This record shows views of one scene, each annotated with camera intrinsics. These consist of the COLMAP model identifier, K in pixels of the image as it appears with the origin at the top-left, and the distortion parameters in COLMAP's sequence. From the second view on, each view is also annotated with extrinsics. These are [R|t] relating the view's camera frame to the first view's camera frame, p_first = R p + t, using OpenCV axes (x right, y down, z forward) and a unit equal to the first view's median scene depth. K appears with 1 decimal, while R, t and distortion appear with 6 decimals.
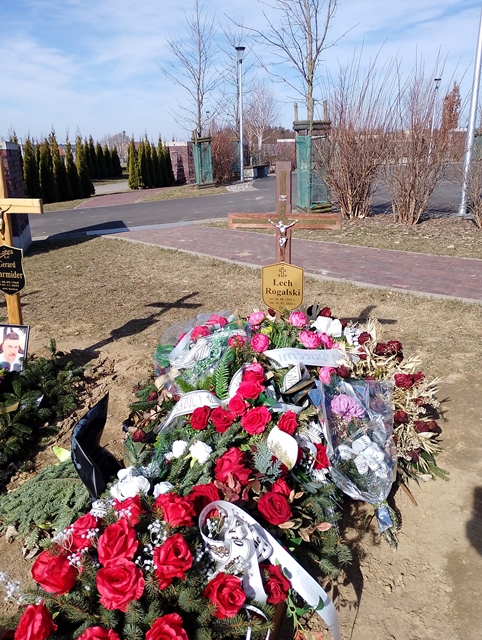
lens RADIAL K [[534.8, 0, 244.0], [0, 534.8, 323.4], [0, 0, 1]] dist [0.067624, -0.084251]
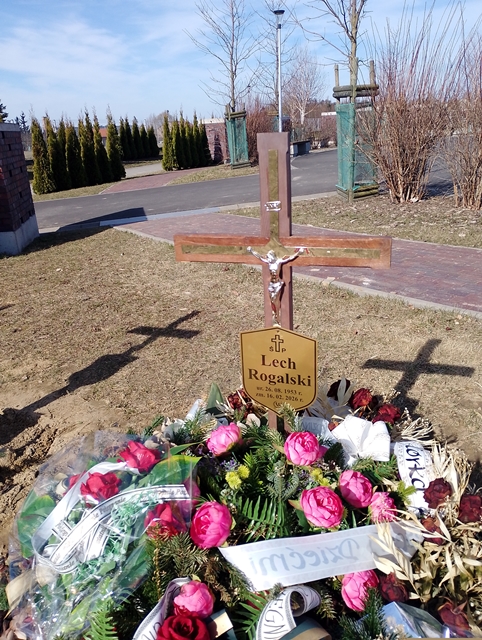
lens RADIAL K [[534.8, 0, 244.0], [0, 534.8, 323.4], [0, 0, 1]] dist [0.067624, -0.084251]
pose [[0.996500, 0.000808, -0.083592, 0.025170], [0.002422, 0.999254, 0.038532, -0.041105], [0.083561, -0.038600, 0.995755, 0.140689]]
